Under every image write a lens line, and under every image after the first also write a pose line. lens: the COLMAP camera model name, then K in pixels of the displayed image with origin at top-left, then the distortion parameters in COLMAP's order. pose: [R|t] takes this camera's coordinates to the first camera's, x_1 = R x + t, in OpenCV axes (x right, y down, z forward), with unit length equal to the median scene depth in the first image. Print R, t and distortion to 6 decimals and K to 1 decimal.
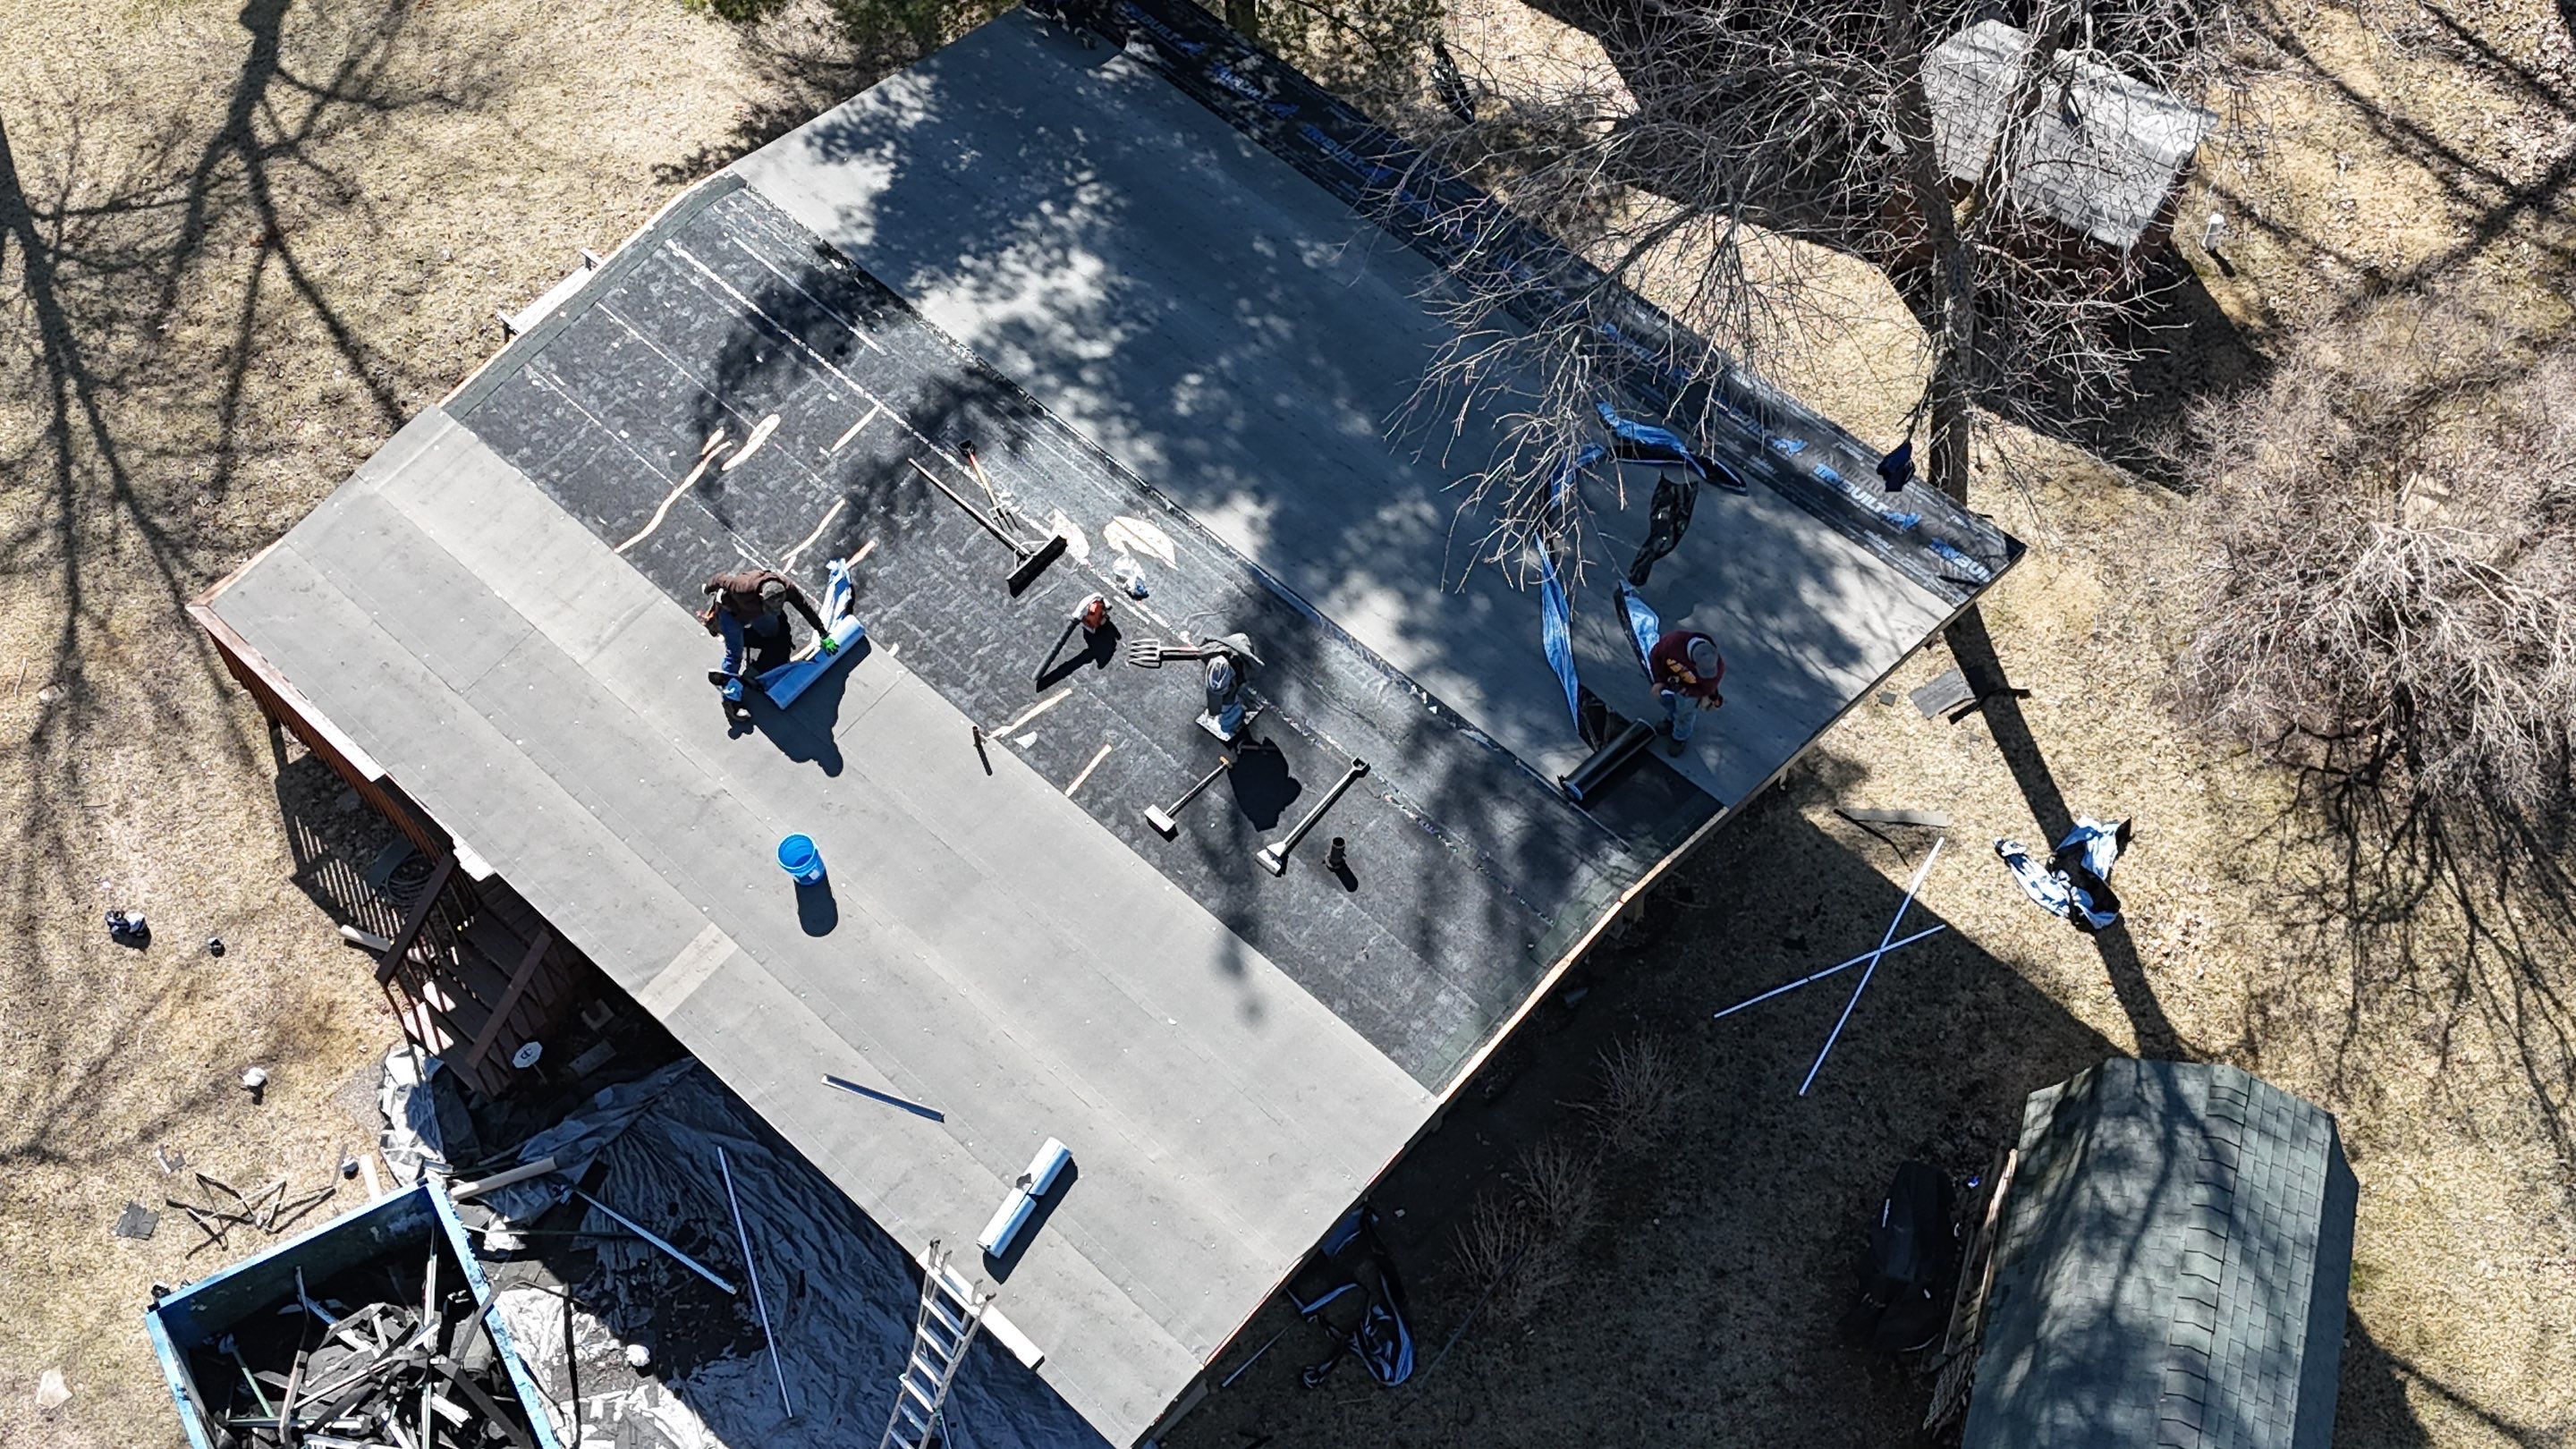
lens RADIAL K [[3023.8, 0, 1279.1], [0, 3023.8, 721.3], [0, 0, 1]] dist [0.070825, 0.000000]
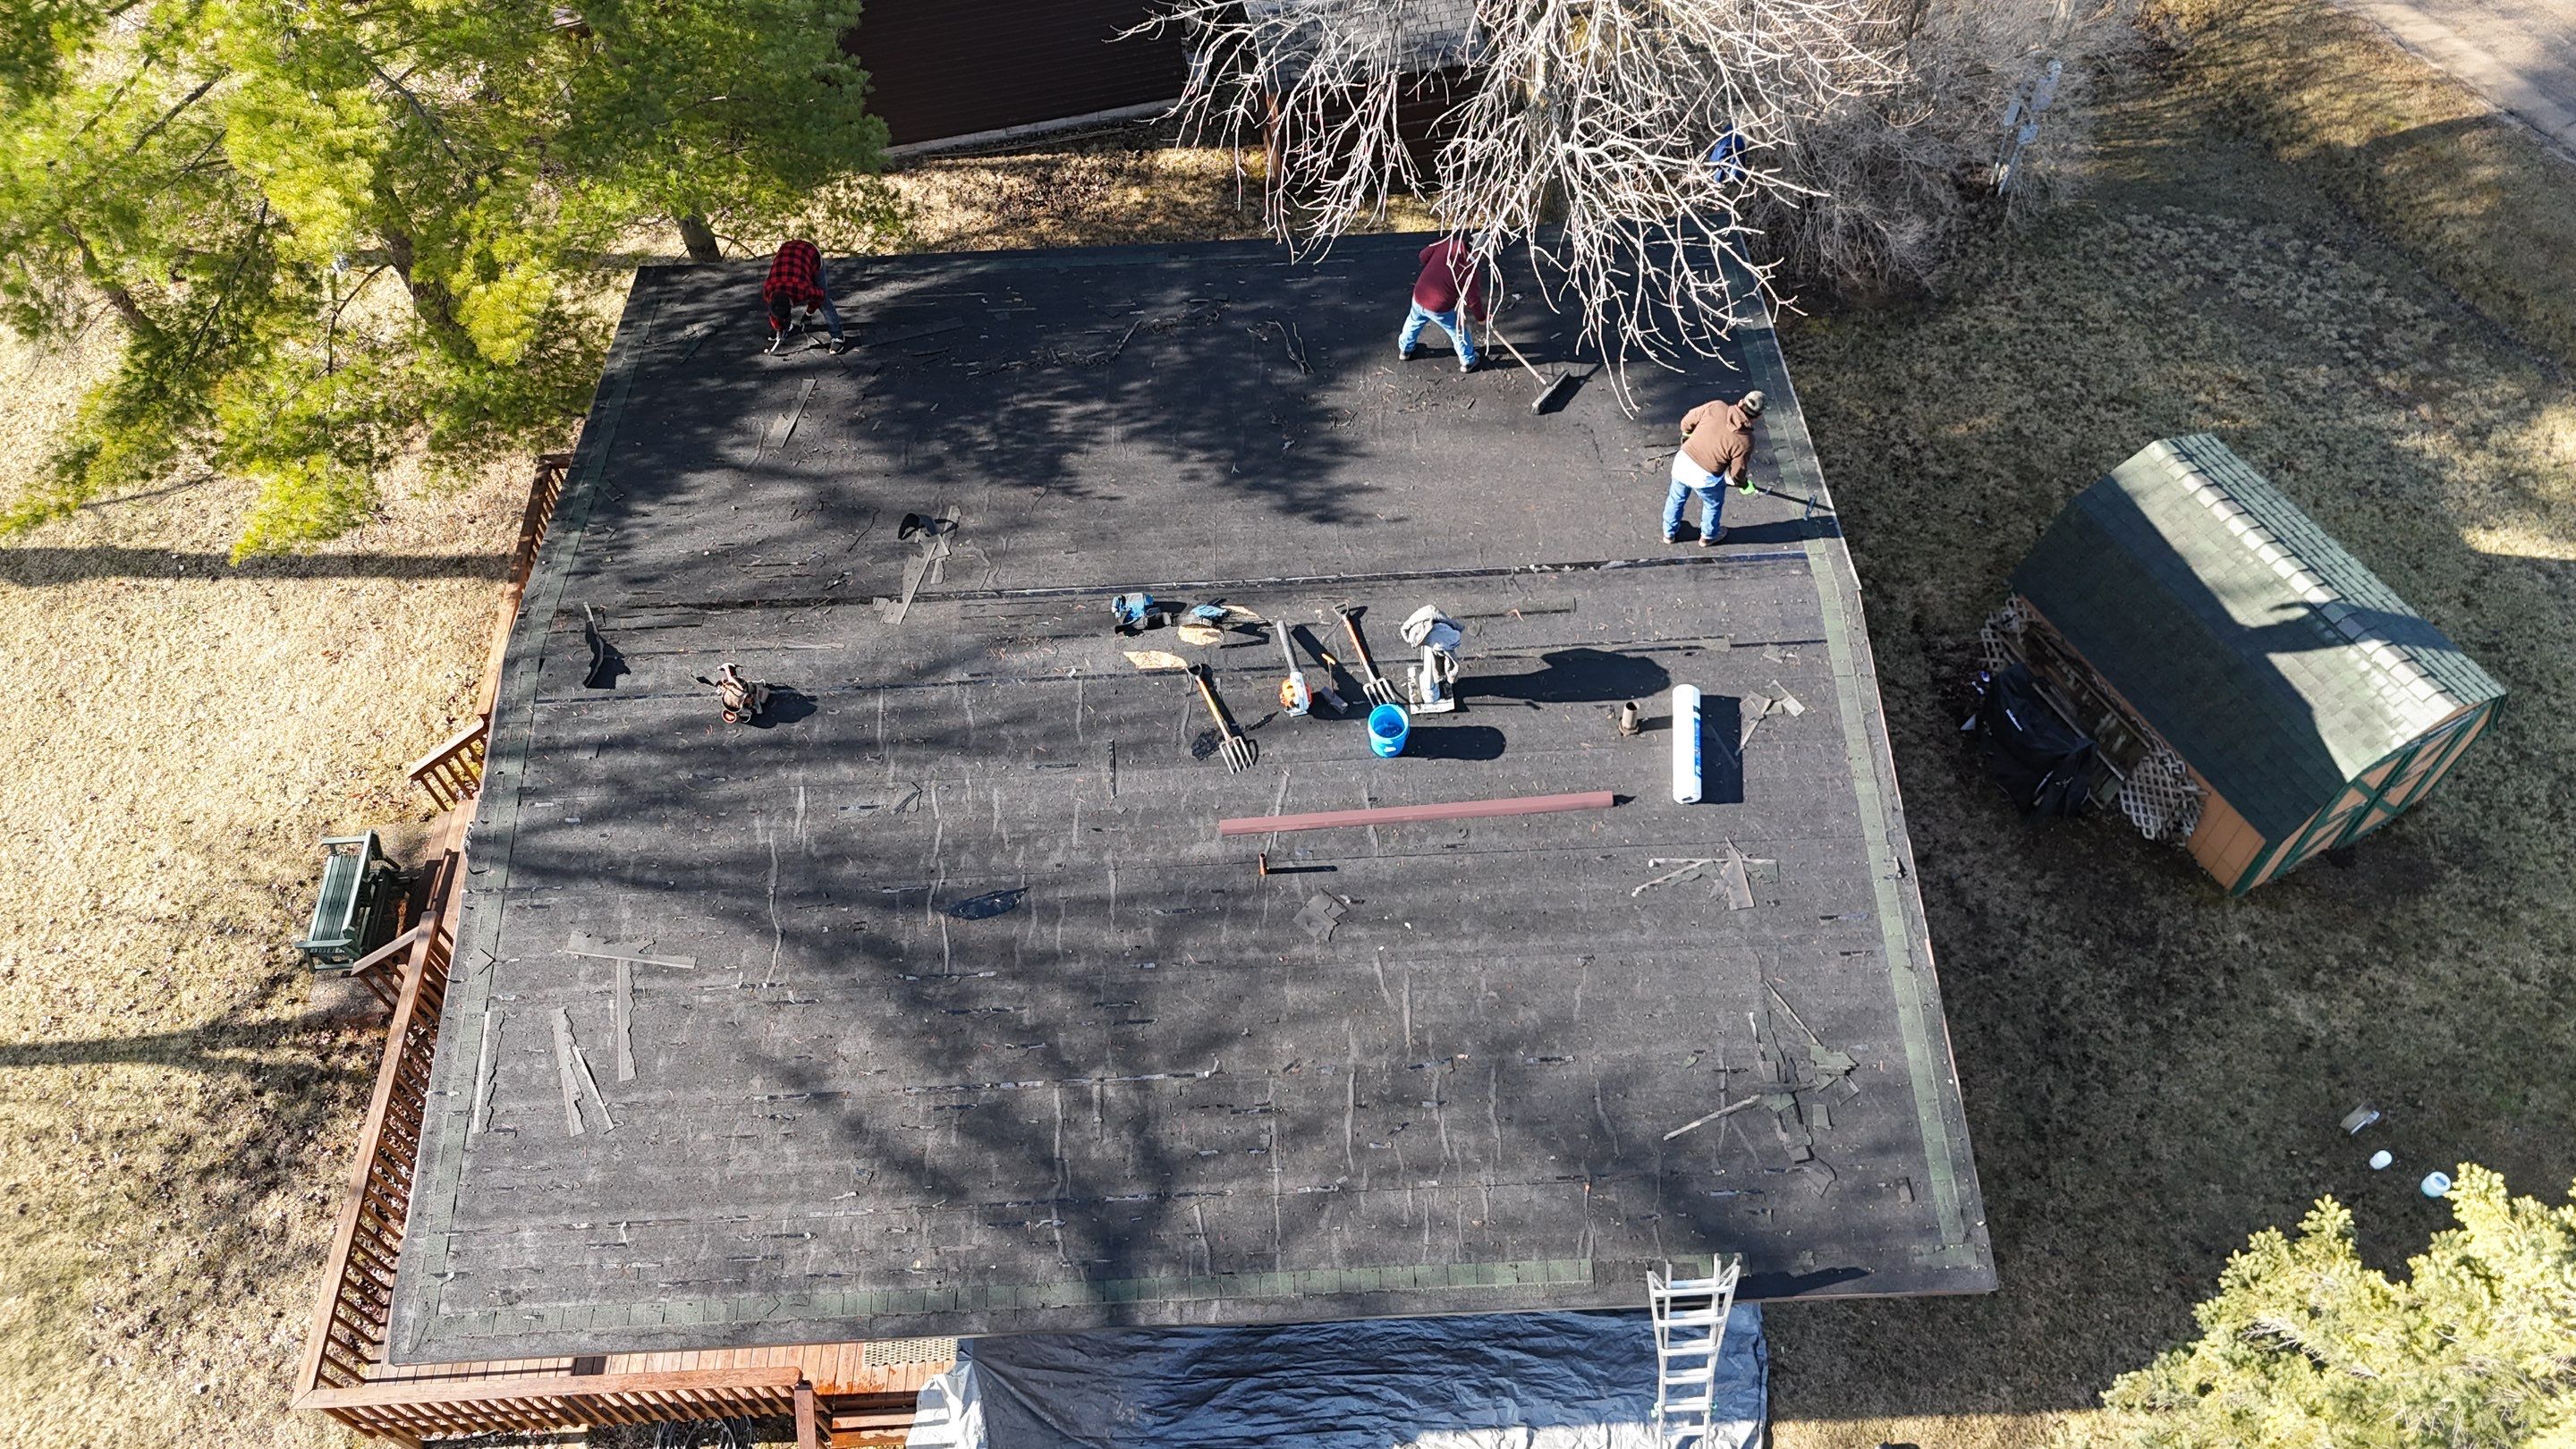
lens RADIAL K [[1884.6, 0, 1292.1], [0, 1884.6, 719.5], [0, 0, 1]] dist [0.073153, -0.067760]
pose [[0.704649, -0.587964, 0.397201, -0.269866], [0.601492, 0.791923, 0.105189, -0.078372], [-0.376400, 0.164793, 0.911683, 0.399698]]
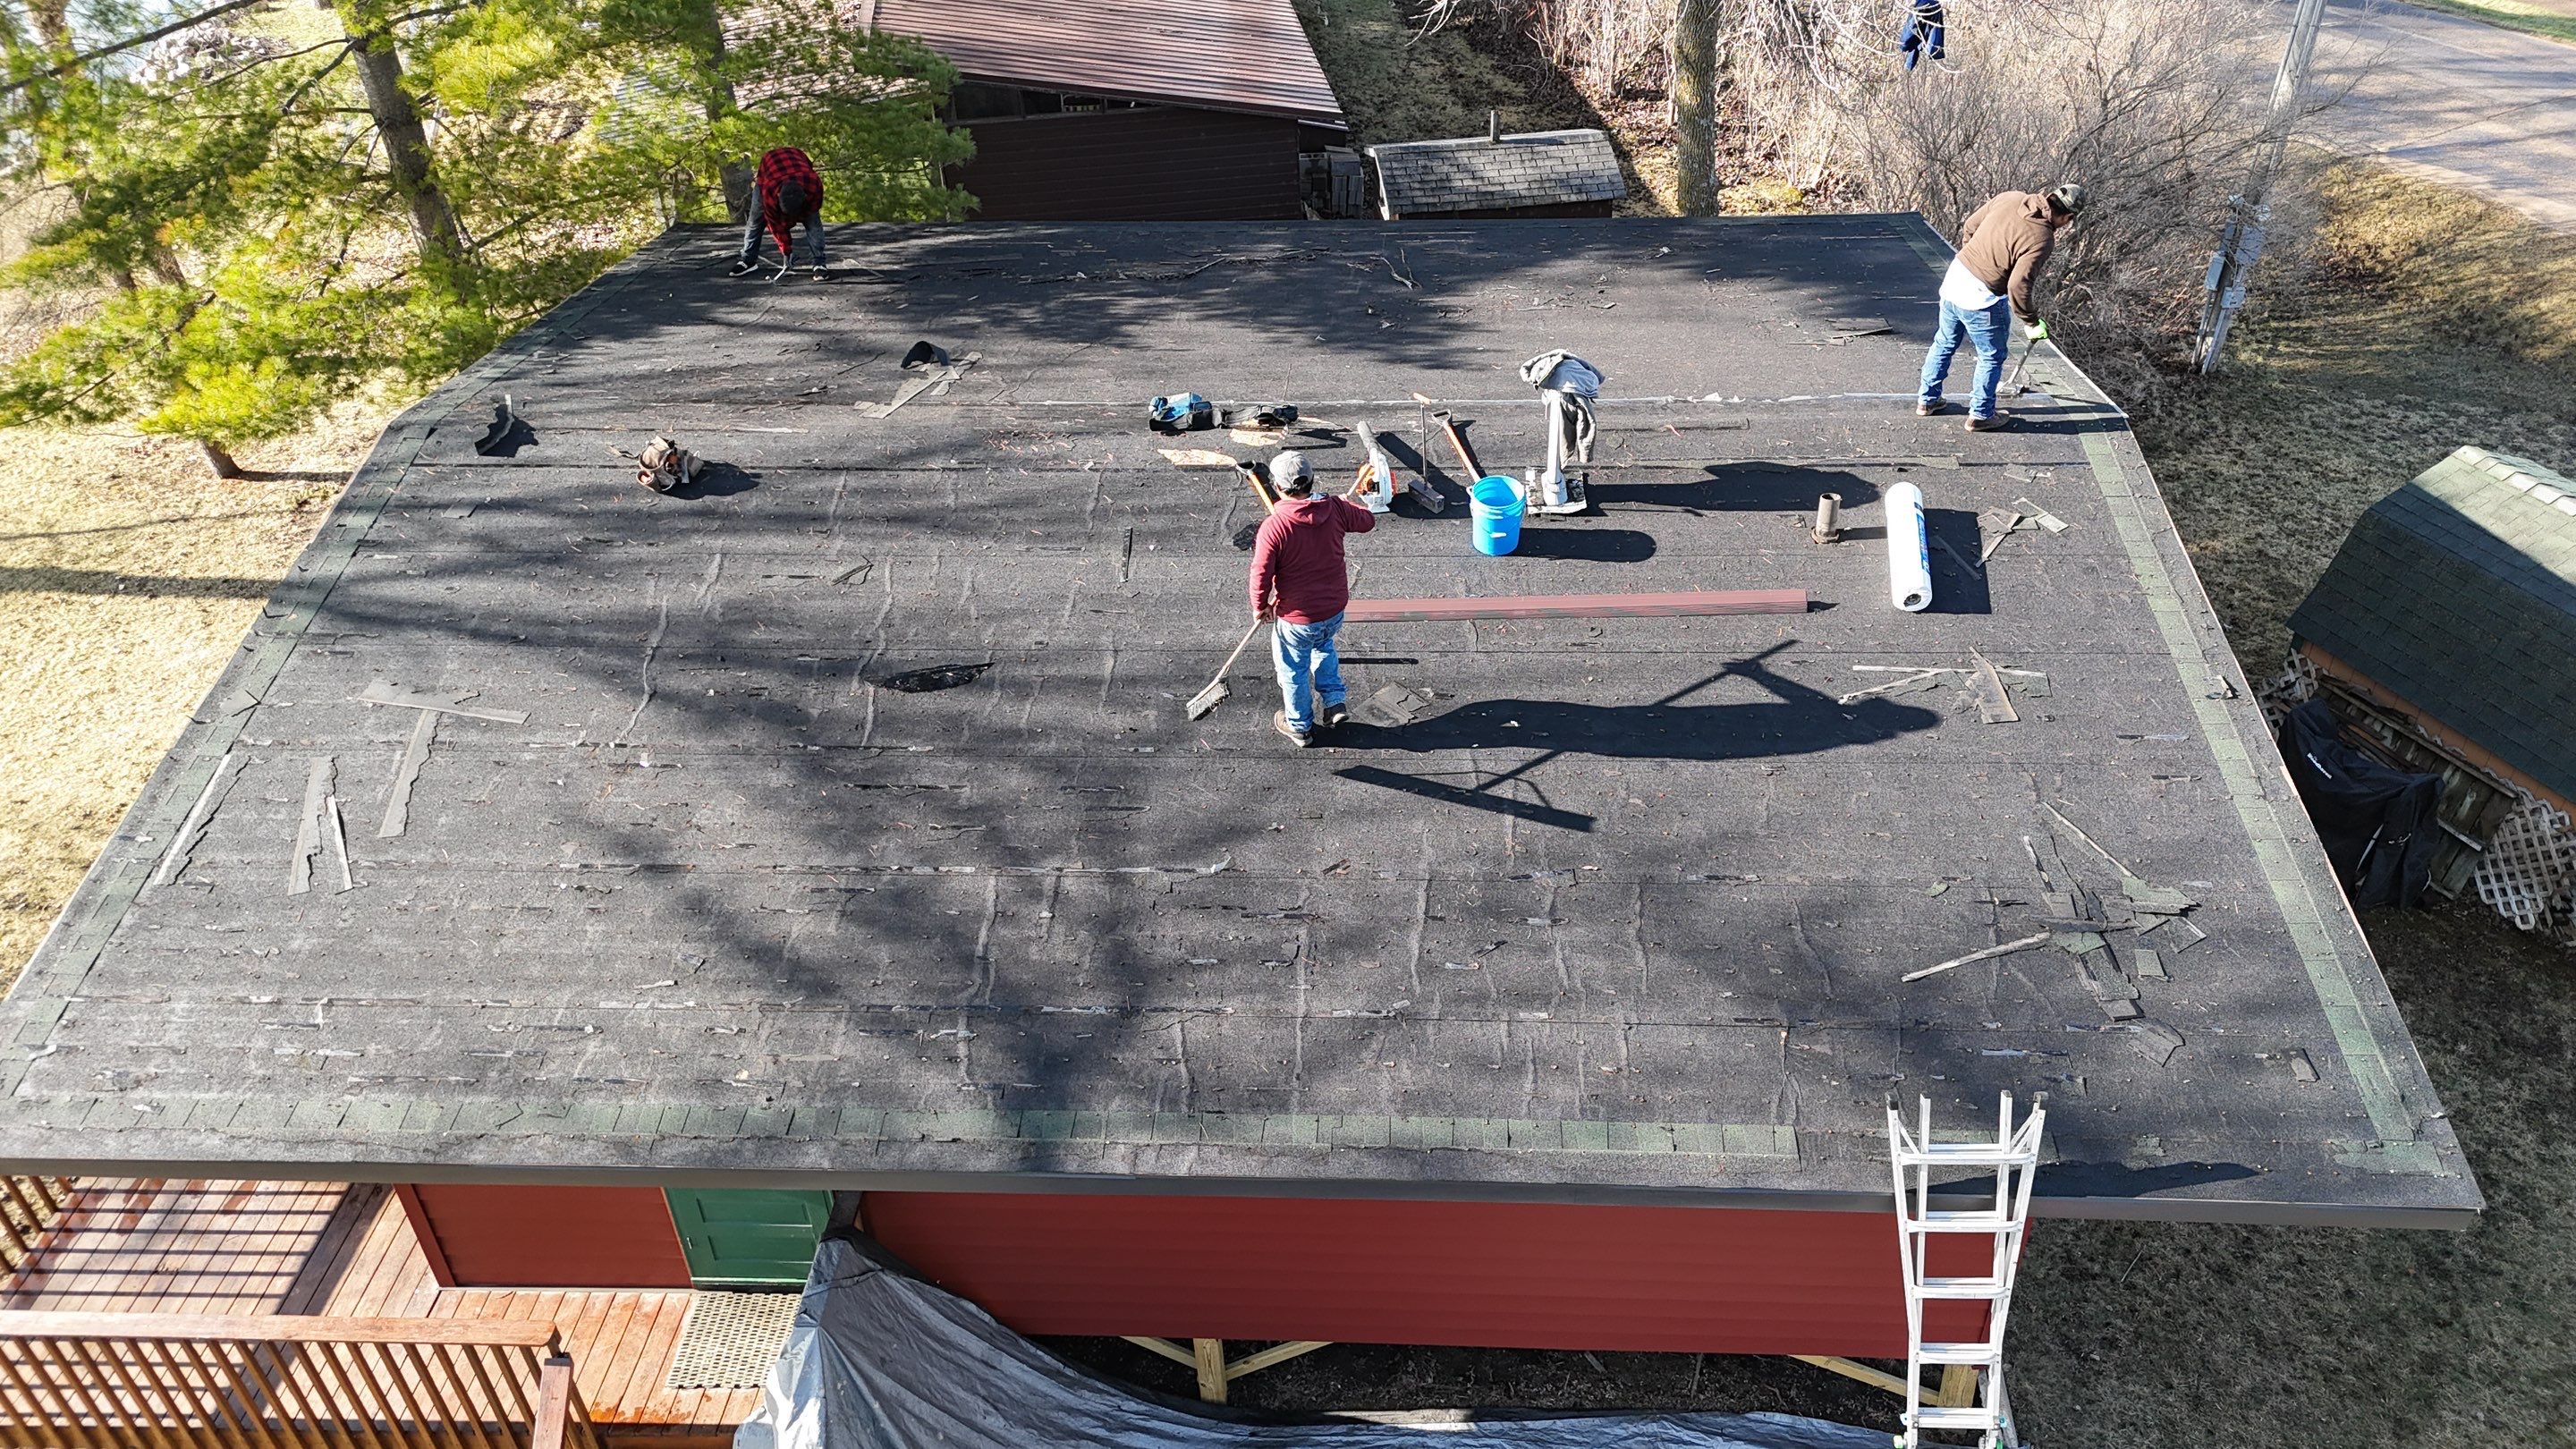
lens RADIAL K [[1884.6, 0, 1291.4], [0, 1884.6, 719.4], [0, 0, 1]] dist [0.073153, -0.067760]
pose [[0.763148, -0.384016, 0.519747, -0.298277], [0.546161, 0.813180, -0.201112, 0.091777], [-0.345418, 0.437343, 0.830312, 0.582762]]
